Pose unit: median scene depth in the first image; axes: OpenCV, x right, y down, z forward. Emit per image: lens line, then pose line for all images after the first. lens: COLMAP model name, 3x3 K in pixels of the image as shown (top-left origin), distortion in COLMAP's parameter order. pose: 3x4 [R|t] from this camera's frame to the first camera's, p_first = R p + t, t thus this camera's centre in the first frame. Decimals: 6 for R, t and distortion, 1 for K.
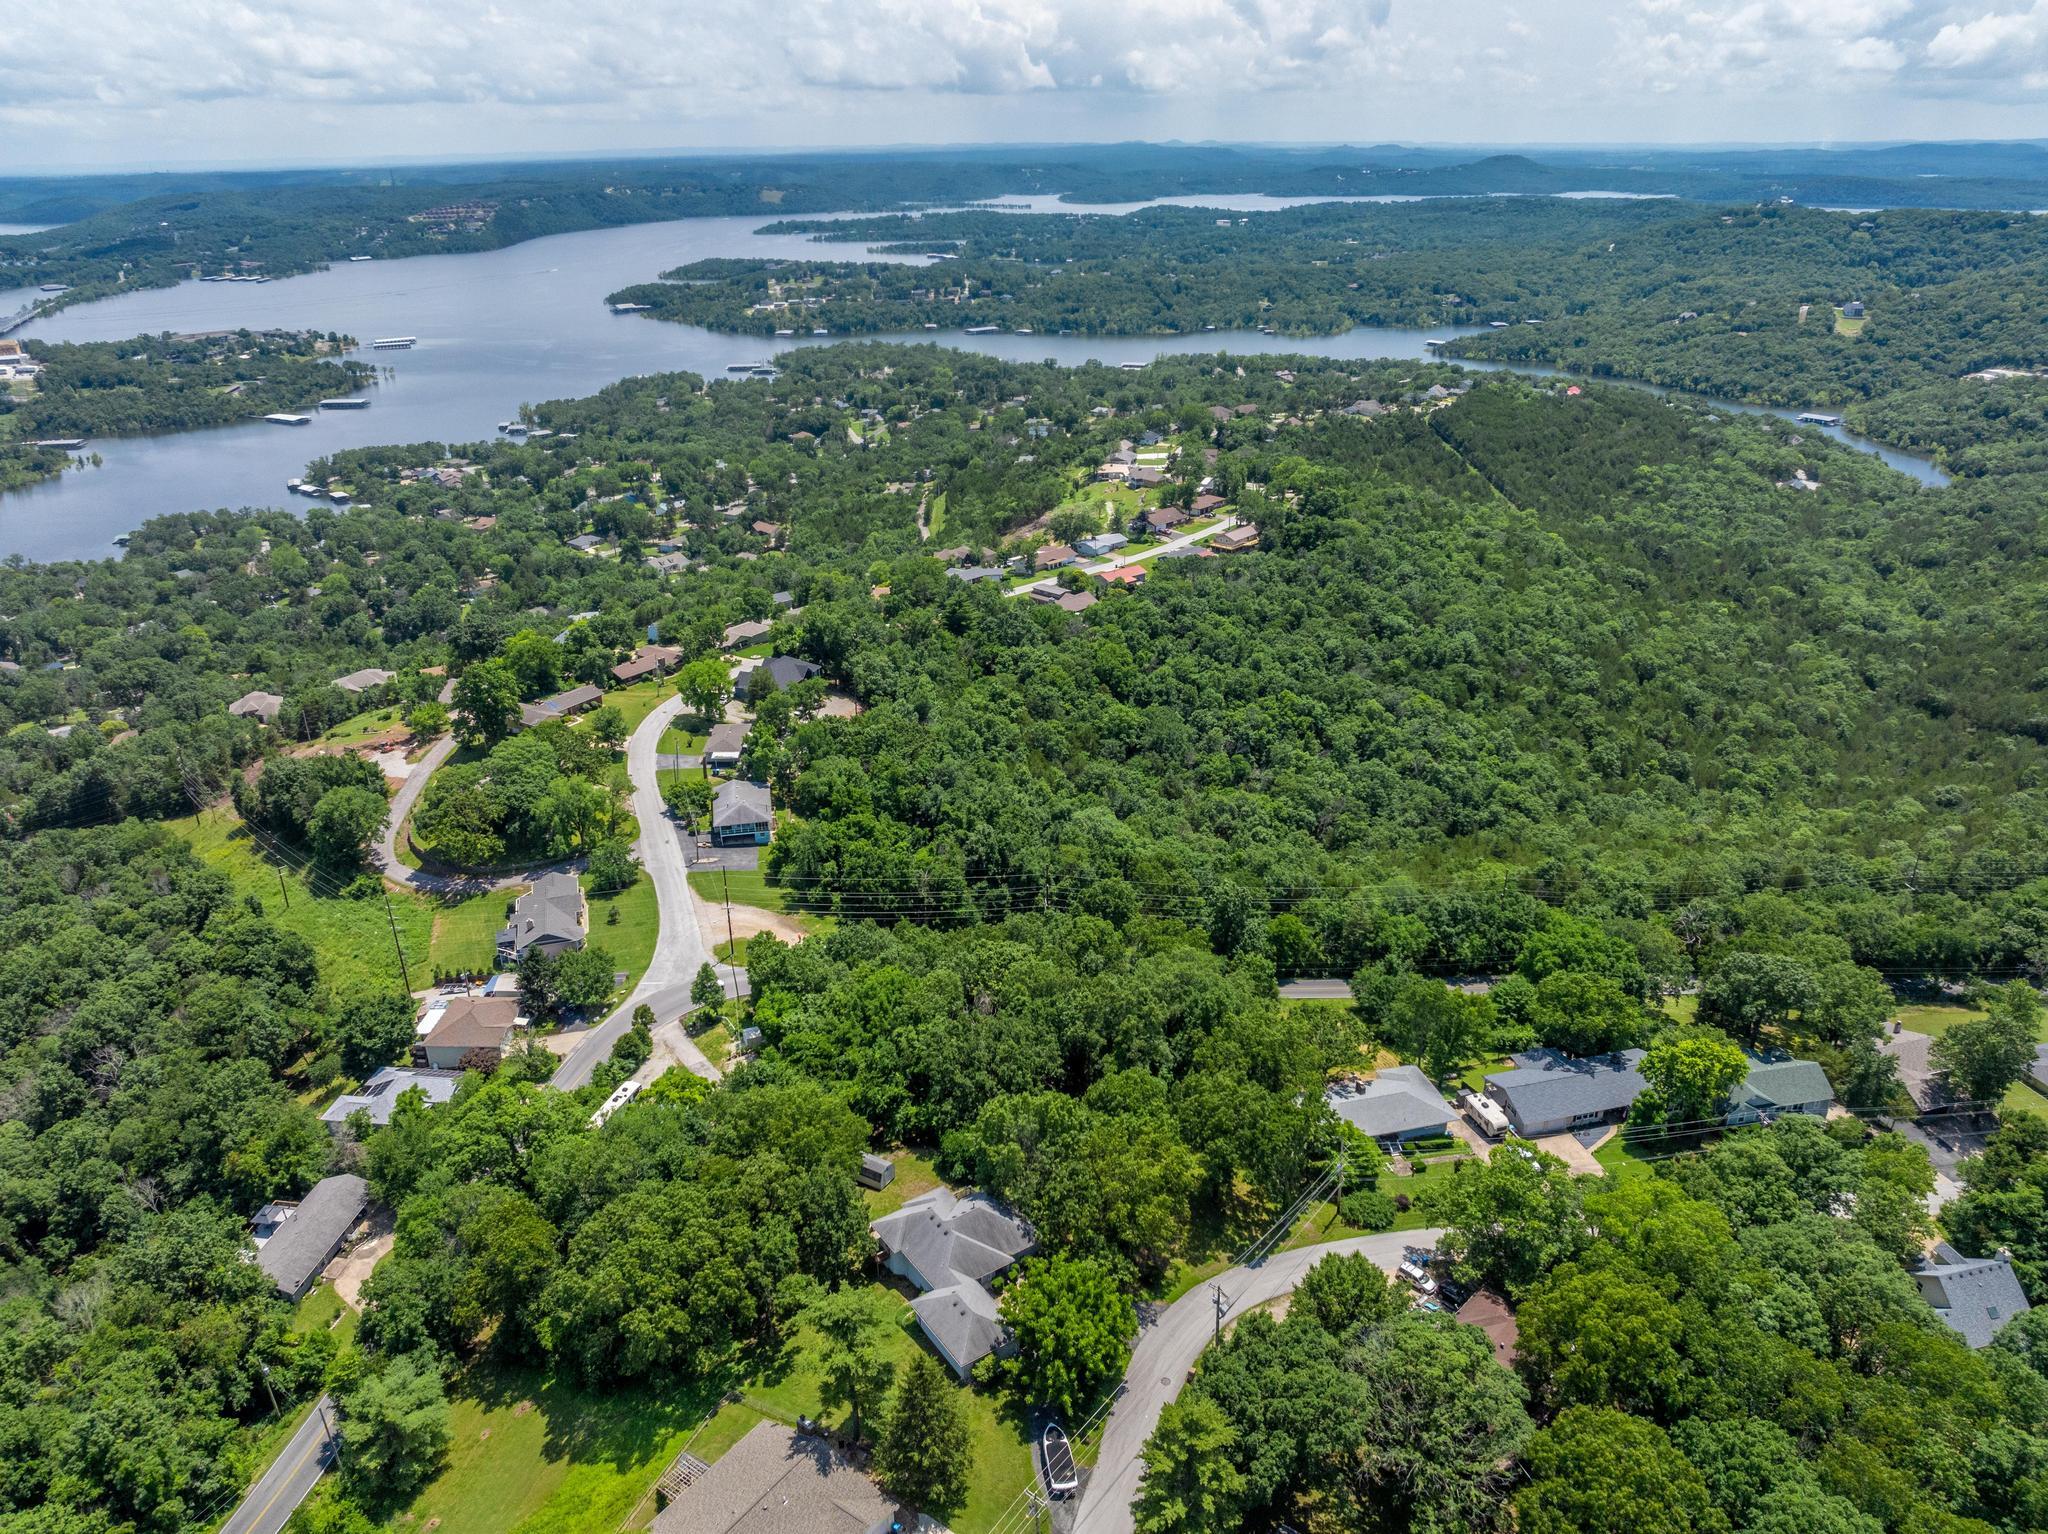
lens RADIAL K [[1434.3, 0, 1032.3], [0, 1434.3, 765.1], [0, 0, 1]] dist [-0.058740, 0.027116]
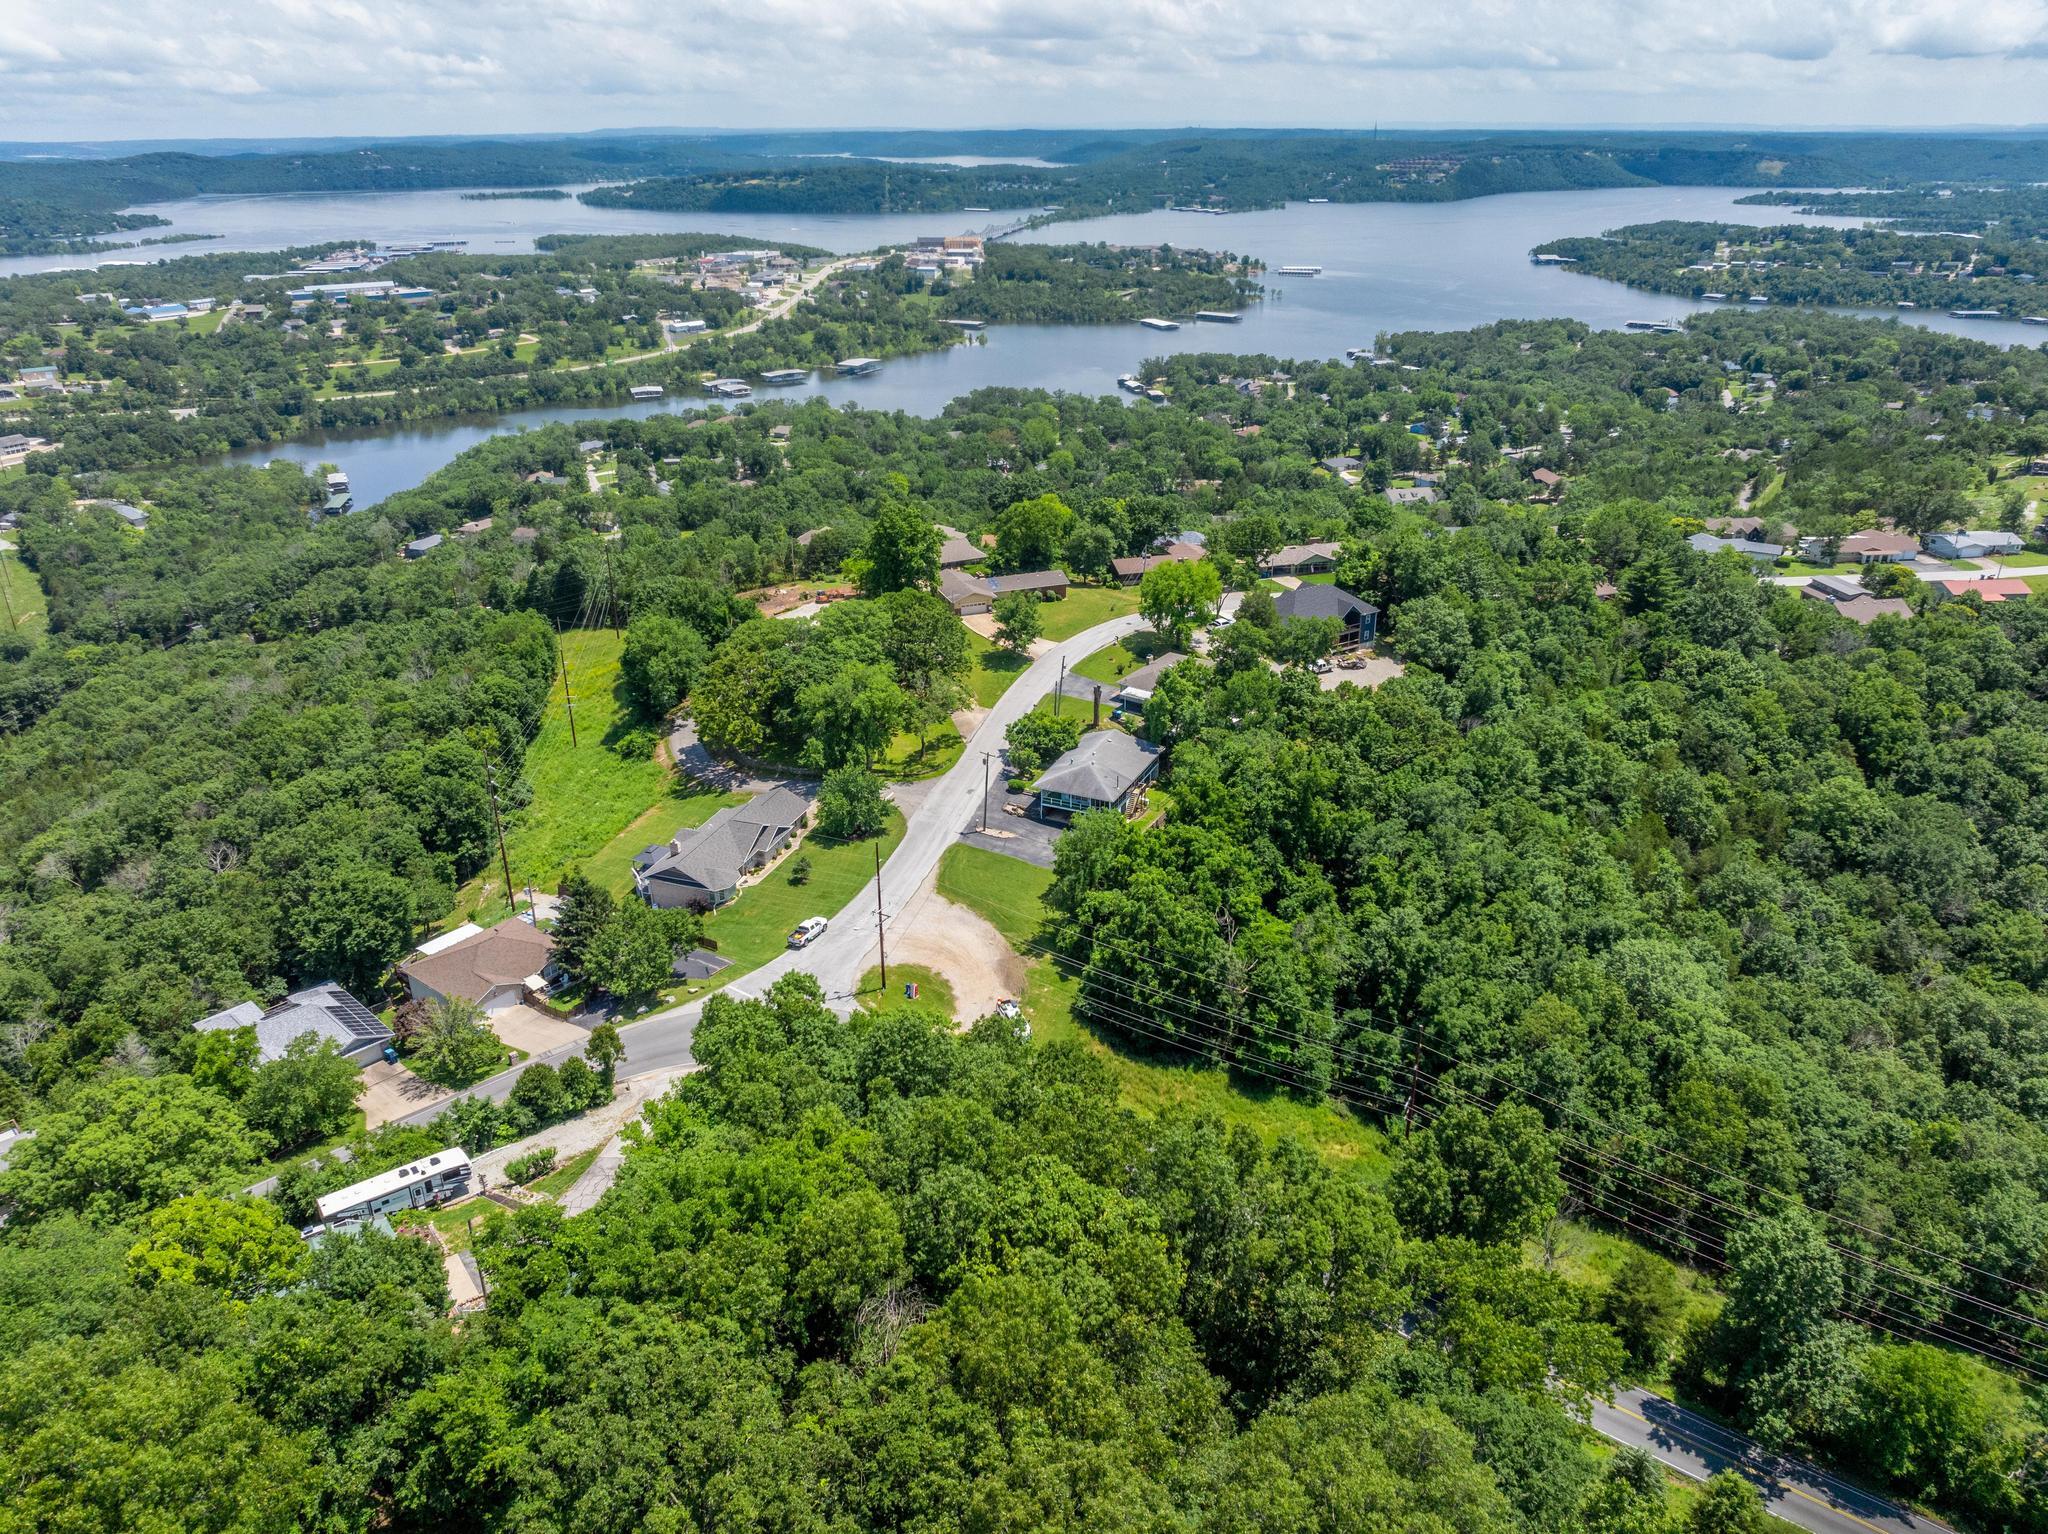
lens RADIAL K [[1434.3, 0, 1032.3], [0, 1434.3, 765.1], [0, 0, 1]] dist [-0.058740, 0.027116]
pose [[0.807967, 0.248149, -0.534426, 0.030953], [-0.239152, 0.967035, 0.087462, -0.005937], [0.538512, 0.057143, 0.840678, 0.115133]]
